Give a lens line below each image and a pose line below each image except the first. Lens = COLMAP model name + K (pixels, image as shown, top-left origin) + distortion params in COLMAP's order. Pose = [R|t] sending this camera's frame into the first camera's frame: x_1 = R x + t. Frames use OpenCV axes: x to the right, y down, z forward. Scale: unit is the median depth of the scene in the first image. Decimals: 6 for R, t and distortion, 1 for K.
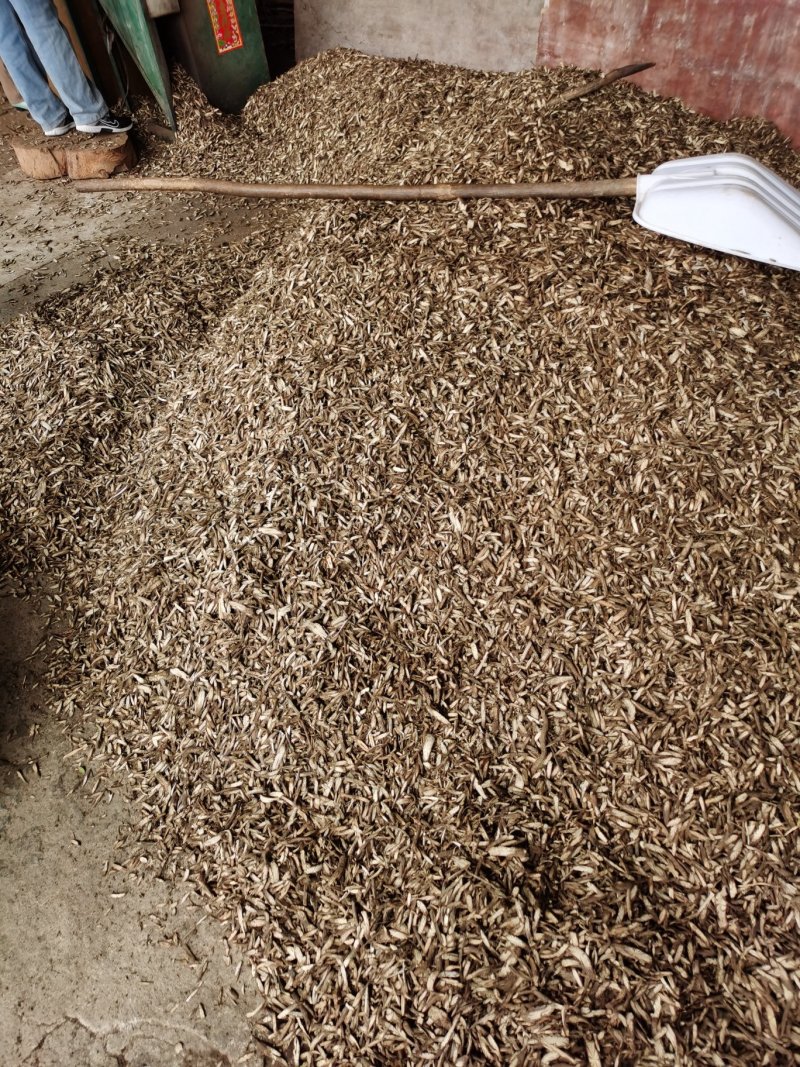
lens RADIAL K [[826.0, 0, 398.4], [0, 826.0, 535.6], [0, 0, 1]] dist [0.031014, -0.017513]
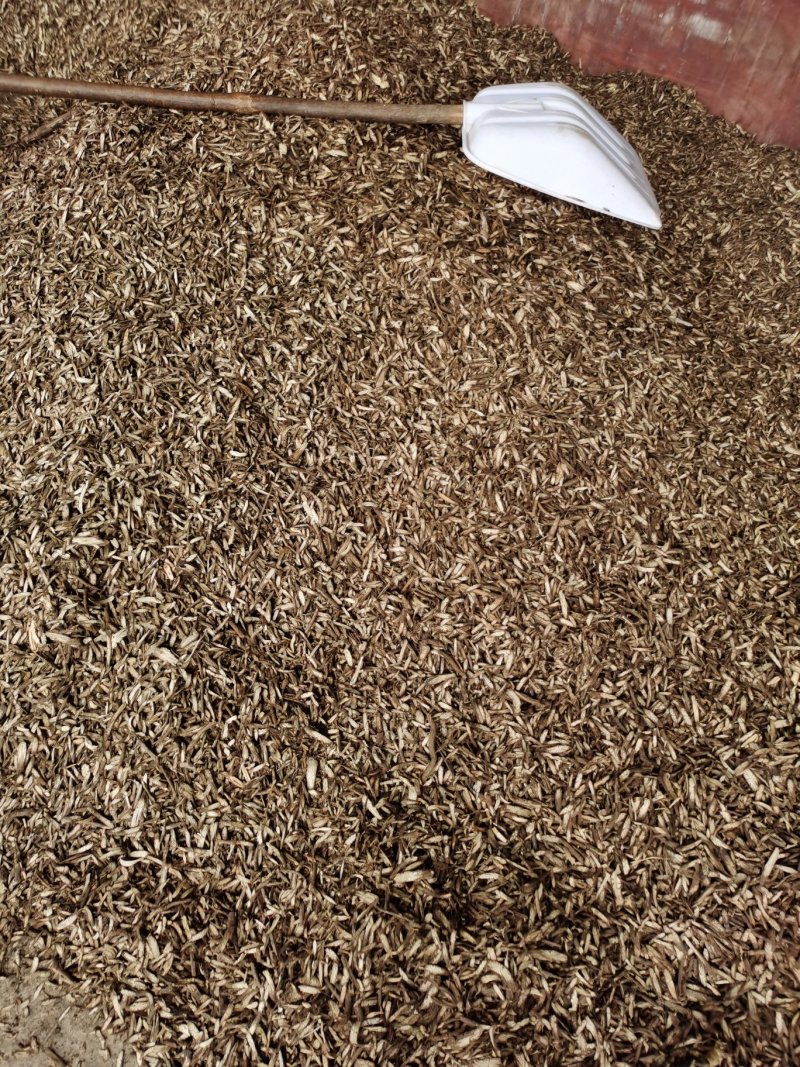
lens RADIAL K [[826.0, 0, 401.8], [0, 826.0, 531.8], [0, 0, 1]] dist [0.031014, -0.017513]
pose [[0.951032, -0.091522, 0.295233, -0.106947], [0.053272, 0.989398, 0.135109, -0.115950], [-0.304468, -0.112766, 0.945824, 0.130082]]
